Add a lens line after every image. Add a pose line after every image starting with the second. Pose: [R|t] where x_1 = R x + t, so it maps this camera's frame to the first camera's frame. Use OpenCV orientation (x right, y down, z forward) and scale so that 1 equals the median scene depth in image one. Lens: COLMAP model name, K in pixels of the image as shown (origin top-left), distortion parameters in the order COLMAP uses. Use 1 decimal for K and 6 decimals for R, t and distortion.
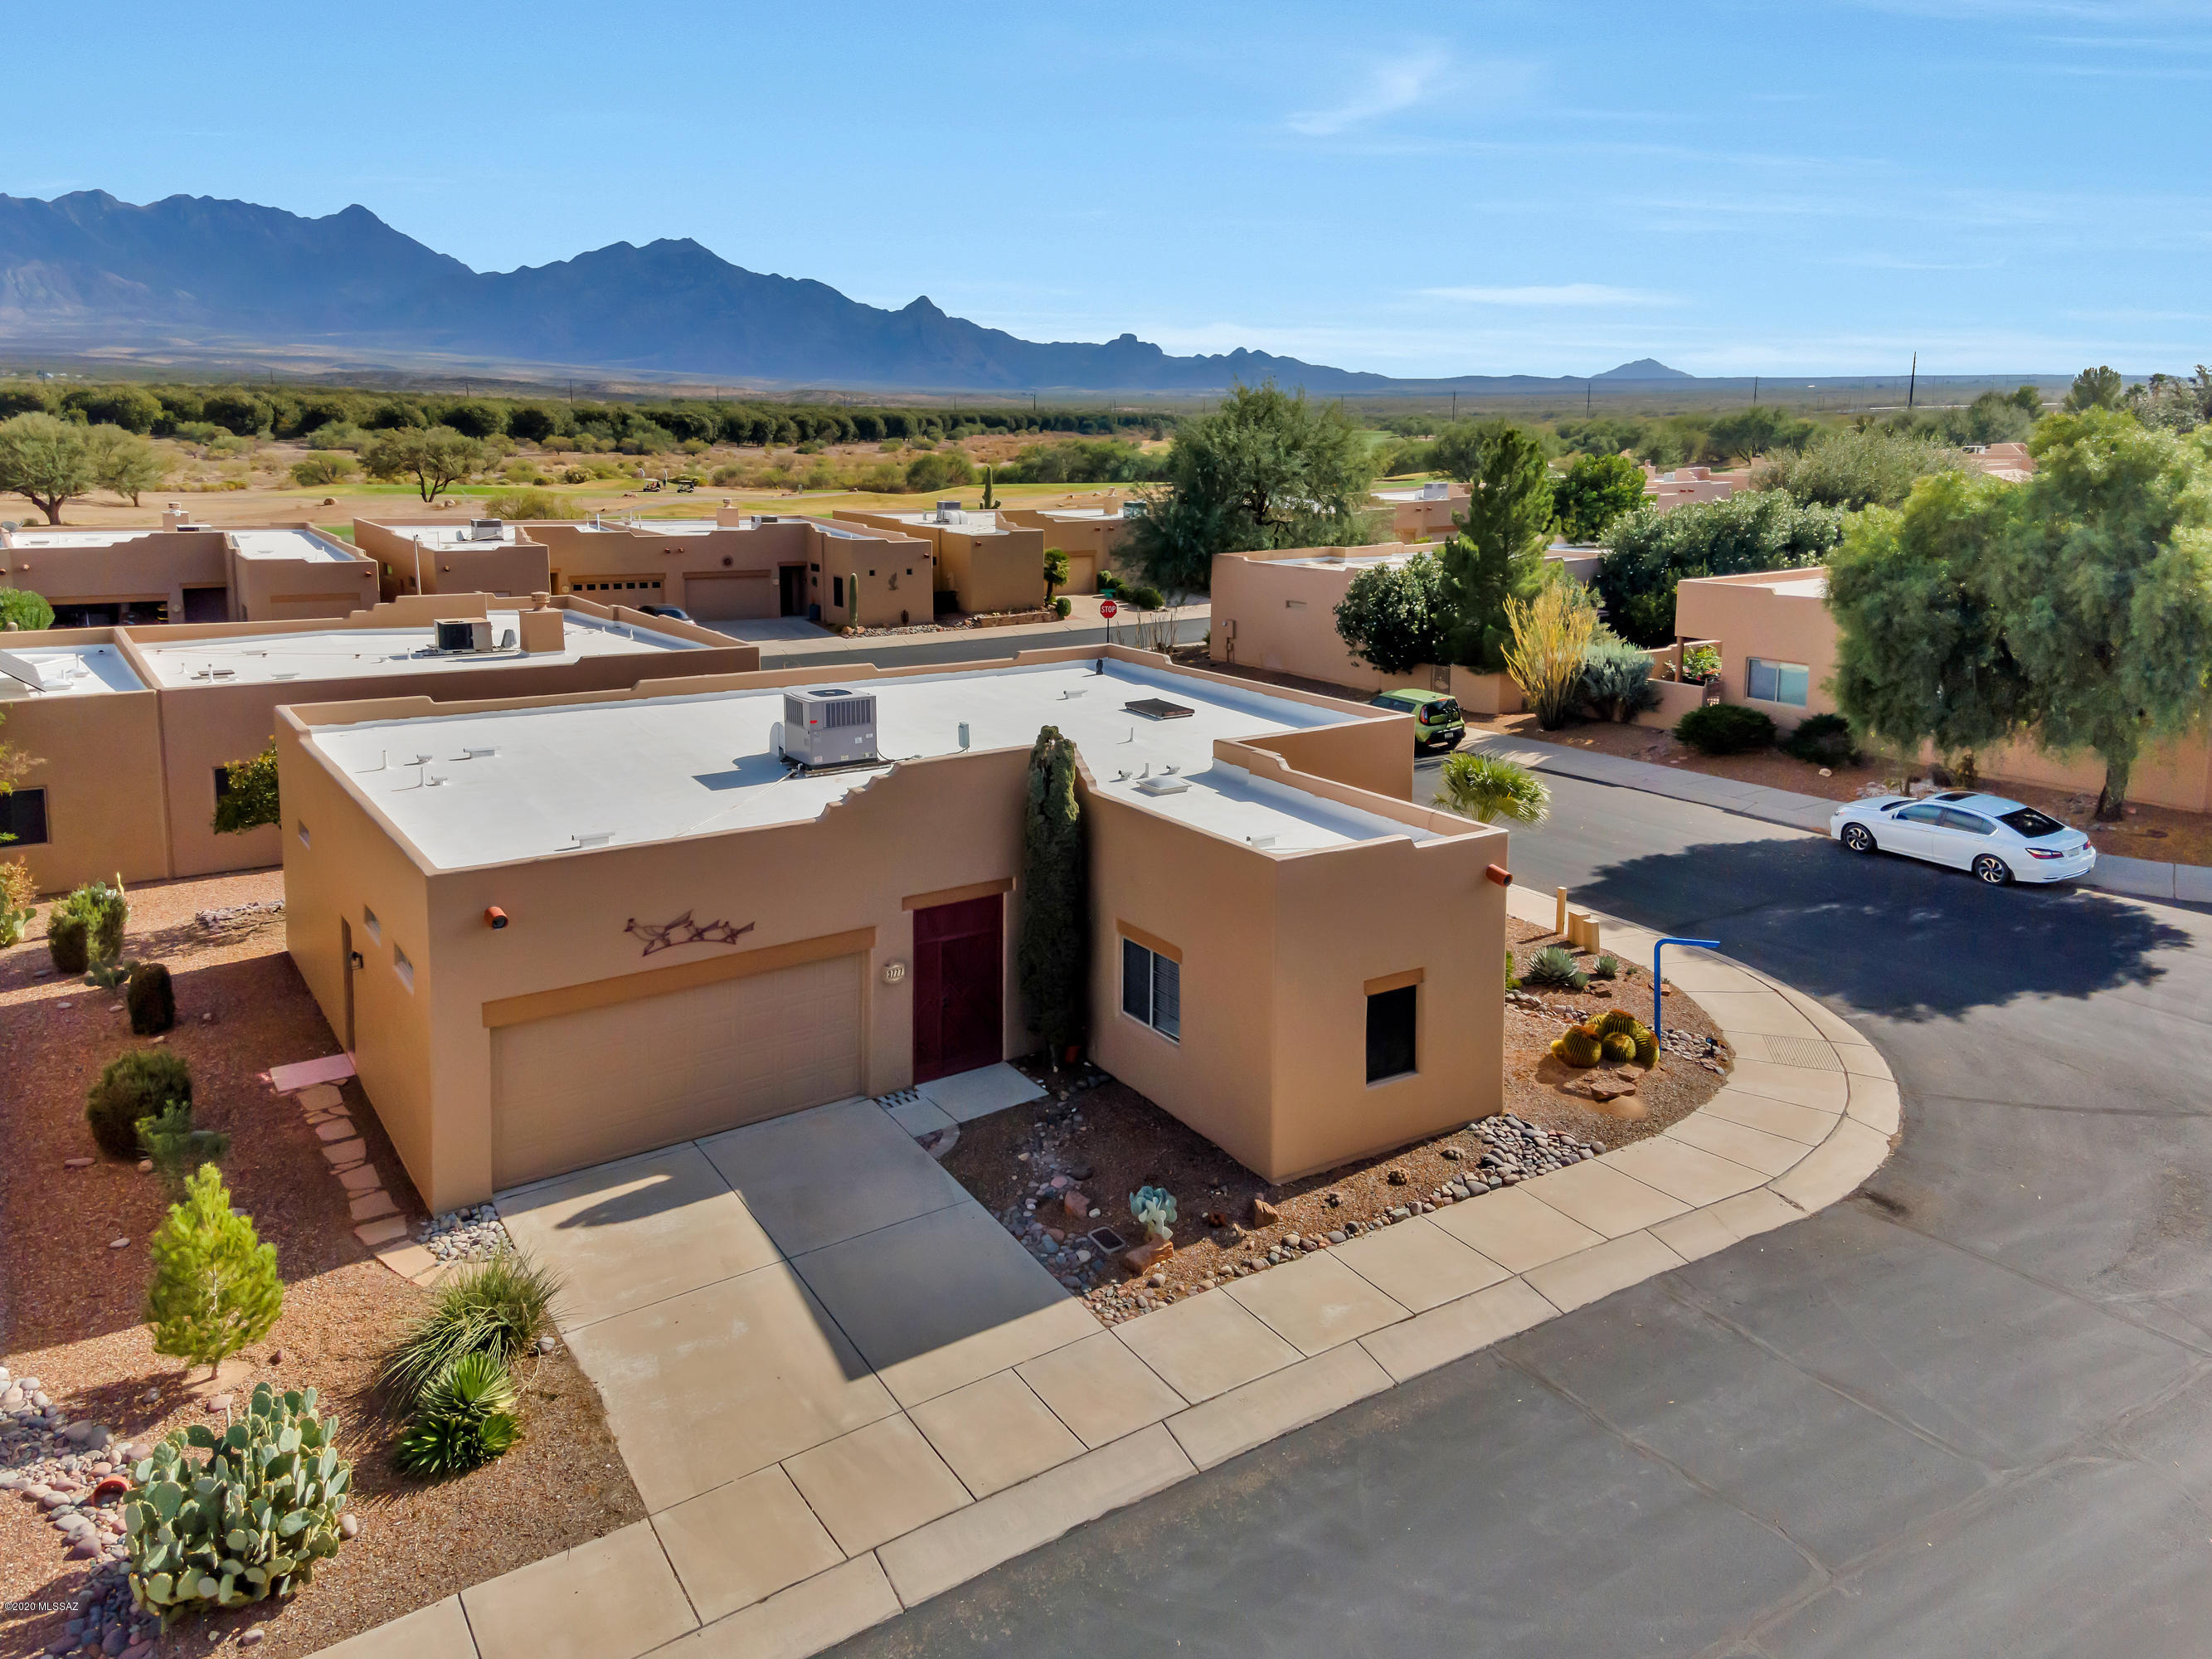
lens RADIAL K [[1612.0, 0, 1106.0], [0, 1612.0, 829.5], [0, 0, 1]] dist [-0.001565, -0.000752]
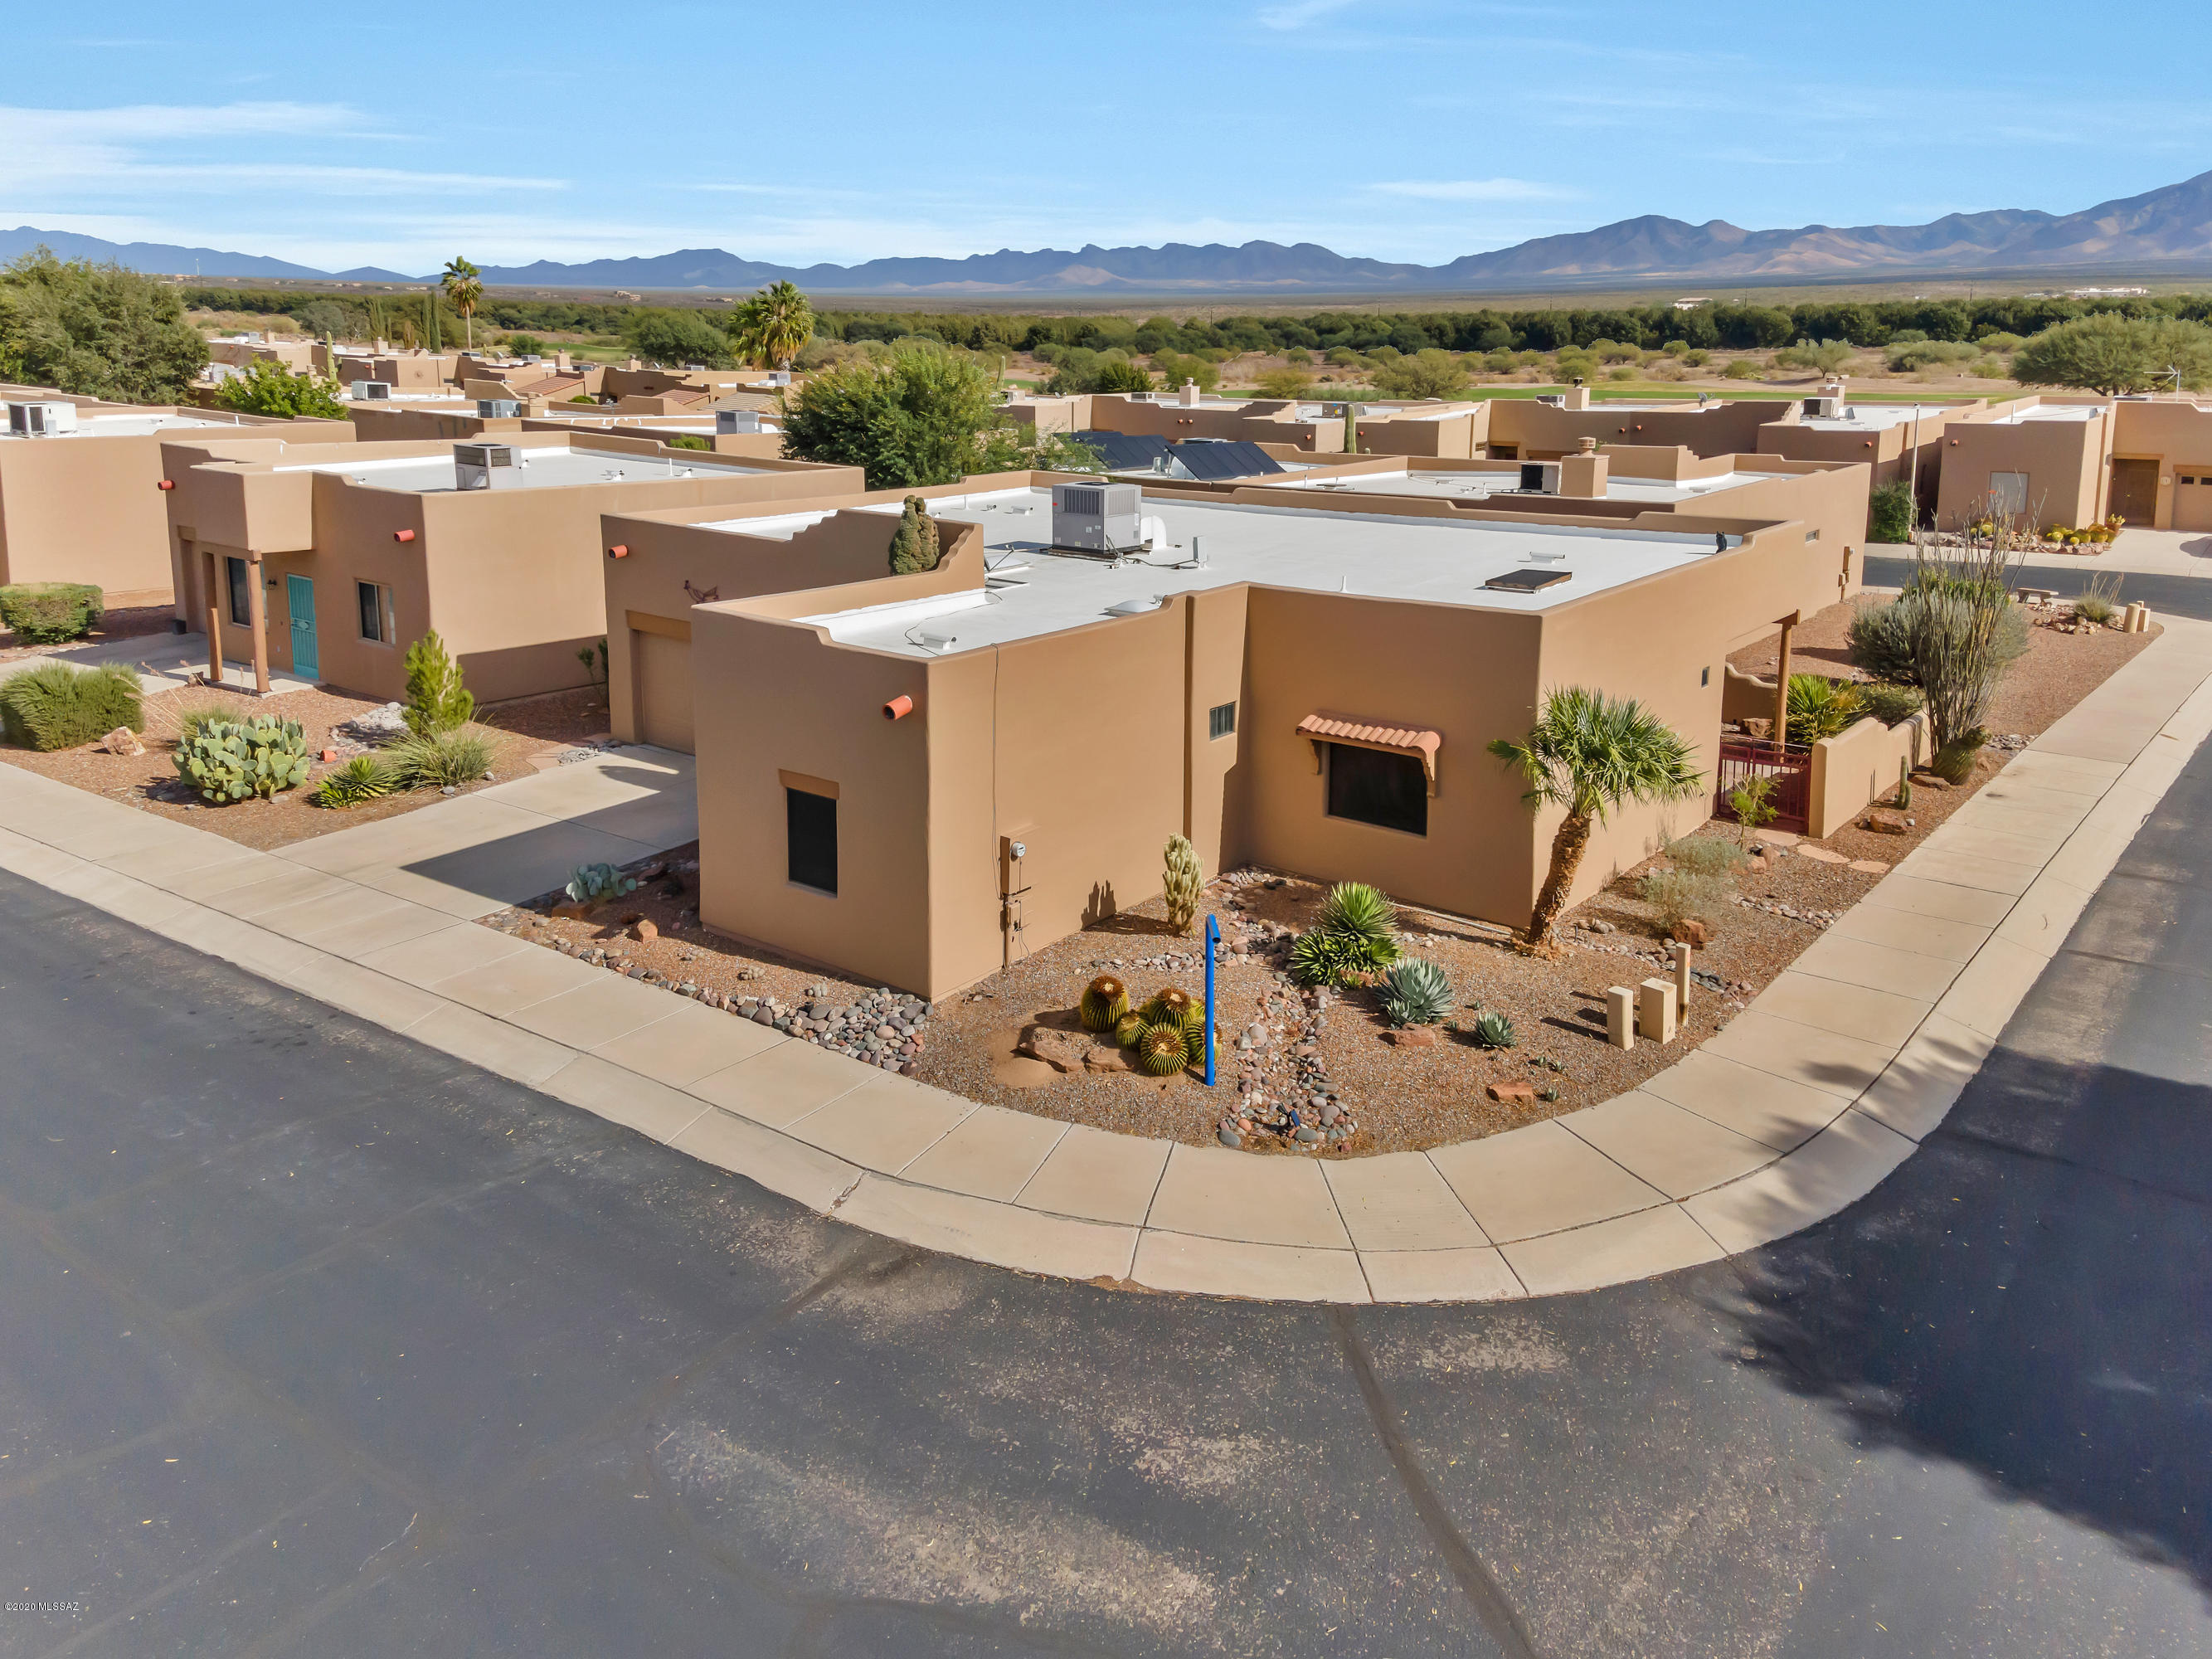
lens RADIAL K [[1612.0, 0, 1106.0], [0, 1612.0, 829.5], [0, 0, 1]] dist [-0.001565, -0.000752]
pose [[0.384319, 0.291987, -0.875810, 1.052203], [-0.246719, 0.946647, 0.207339, -0.115444], [0.889623, 0.136395, 0.435853, 0.732879]]
